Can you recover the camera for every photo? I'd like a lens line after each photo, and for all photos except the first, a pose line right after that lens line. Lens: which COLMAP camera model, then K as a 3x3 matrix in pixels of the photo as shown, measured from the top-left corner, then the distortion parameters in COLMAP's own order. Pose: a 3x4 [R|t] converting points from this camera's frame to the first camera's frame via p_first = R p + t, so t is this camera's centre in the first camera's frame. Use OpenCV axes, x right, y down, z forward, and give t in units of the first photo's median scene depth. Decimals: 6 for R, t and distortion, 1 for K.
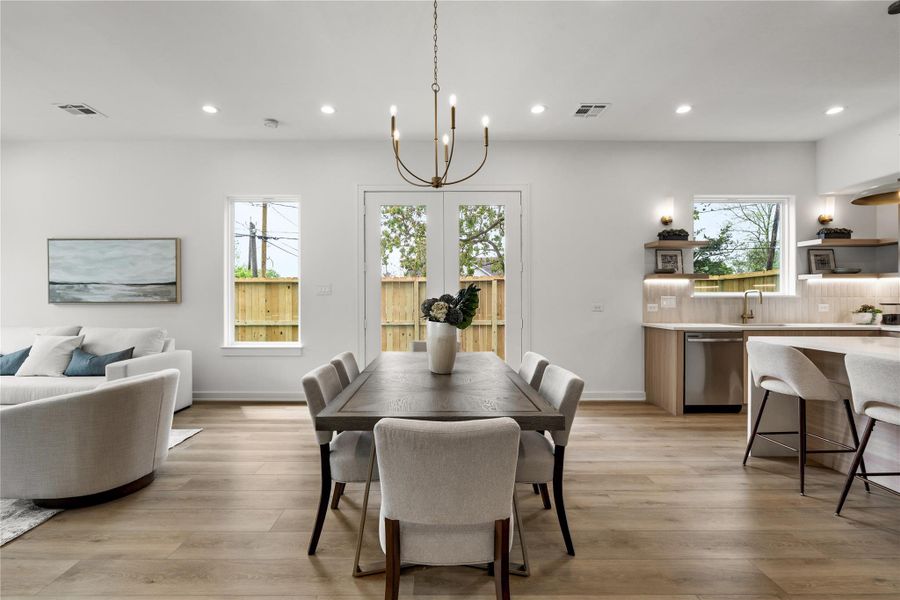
lens RADIAL K [[412.0, 0, 433.5], [0, 412.0, 300.0], [0, 0, 1]] dist [-0.004126, 0.000356]
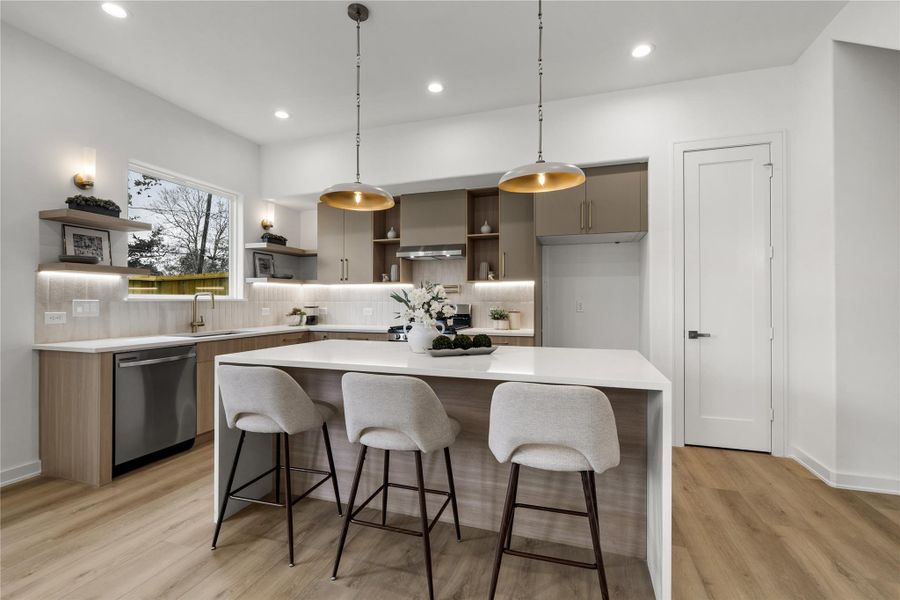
lens RADIAL K [[404.1, 0, 450.0], [0, 404.1, 300.0], [0, 0, 1]] dist [-0.005028, 0.000449]
pose [[0.317014, 0.004519, 0.948410, 0.153105], [0.003820, 0.999974, -0.006042, -0.002036], [-0.948413, 0.005538, 0.316989, 0.258806]]
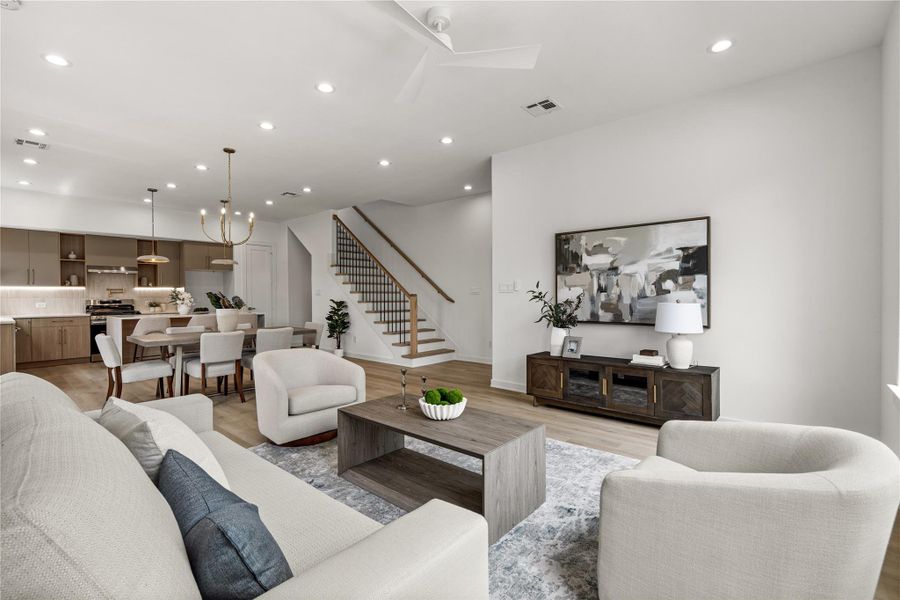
lens RADIAL K [[408.4, 0, 442.3], [0, 408.4, 299.6], [0, 0, 1]] dist [-0.002984, -0.000220]
pose [[-0.739516, -0.000864, 0.673138, -1.140774], [0.008053, 0.999916, 0.010130, -0.002946], [-0.673091, 0.012912, -0.739447, 0.937634]]
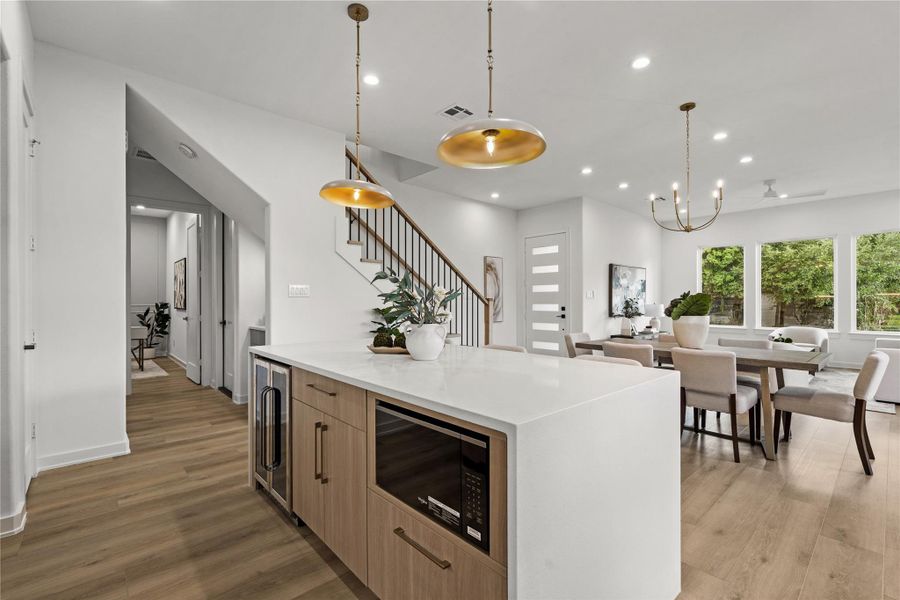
lens RADIAL K [[404.1, 0, 450.0], [0, 404.1, 300.0], [0, 0, 1]] dist [-0.005028, 0.000449]
pose [[-0.744322, -0.000834, -0.667820, 0.895059], [-0.001925, 0.999998, 0.000897, -0.003867], [0.667818, 0.001953, -0.744322, 0.793139]]
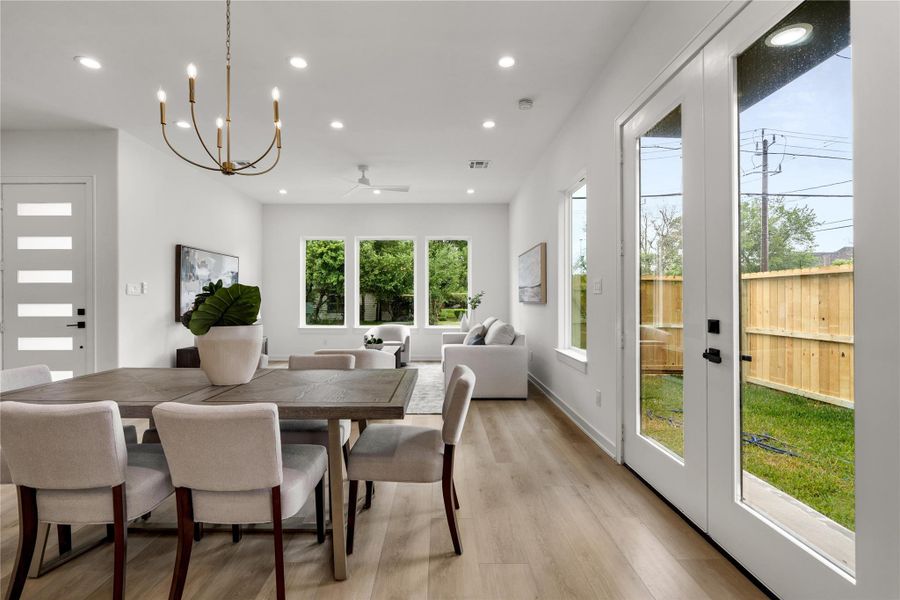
lens RADIAL K [[408.4, 0, 442.3], [0, 408.4, 299.6], [0, 0, 1]] dist [-0.002984, -0.000220]
pose [[-0.002959, 0.001917, -0.999994, 0.452474], [-0.003610, 0.999992, 0.001927, -0.002890], [0.999989, 0.003616, -0.002952, 0.749074]]
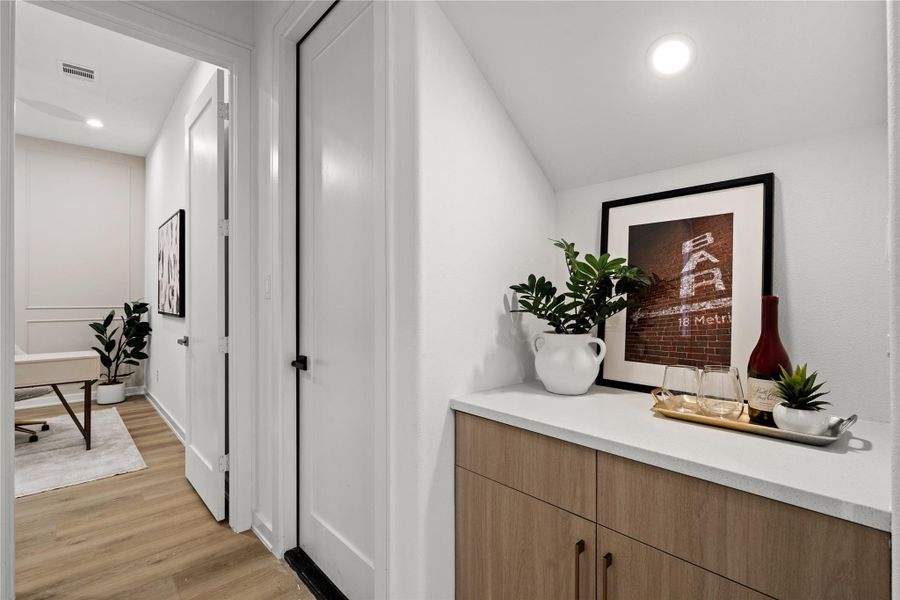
lens RADIAL K [[404.1, 0, 450.0], [0, 404.1, 300.0], [0, 0, 1]] dist [-0.005028, 0.000449]
pose [[-0.729055, -0.004272, -0.684442, 0.771281], [-0.006670, 0.999977, 0.000864, 0.000448], [0.684423, 0.005195, -0.729067, -0.110847]]
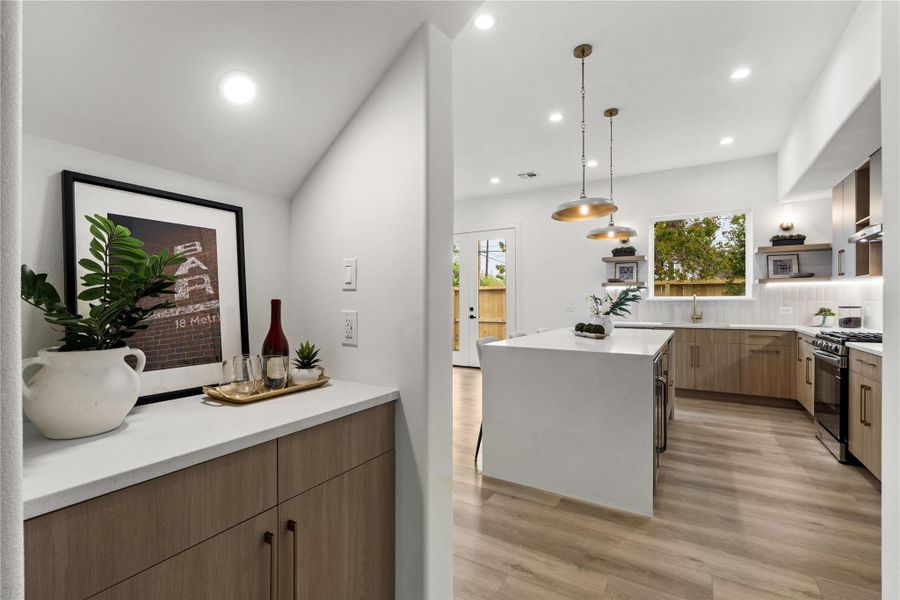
lens RADIAL K [[404.1, 0, 450.0], [0, 404.1, 300.0], [0, 0, 1]] dist [-0.005028, 0.000449]
pose [[0.851484, -0.002732, -0.524374, 0.777631], [-0.000930, 0.999977, -0.006720, -0.000290], [0.524380, 0.006209, 0.851462, -0.334855]]
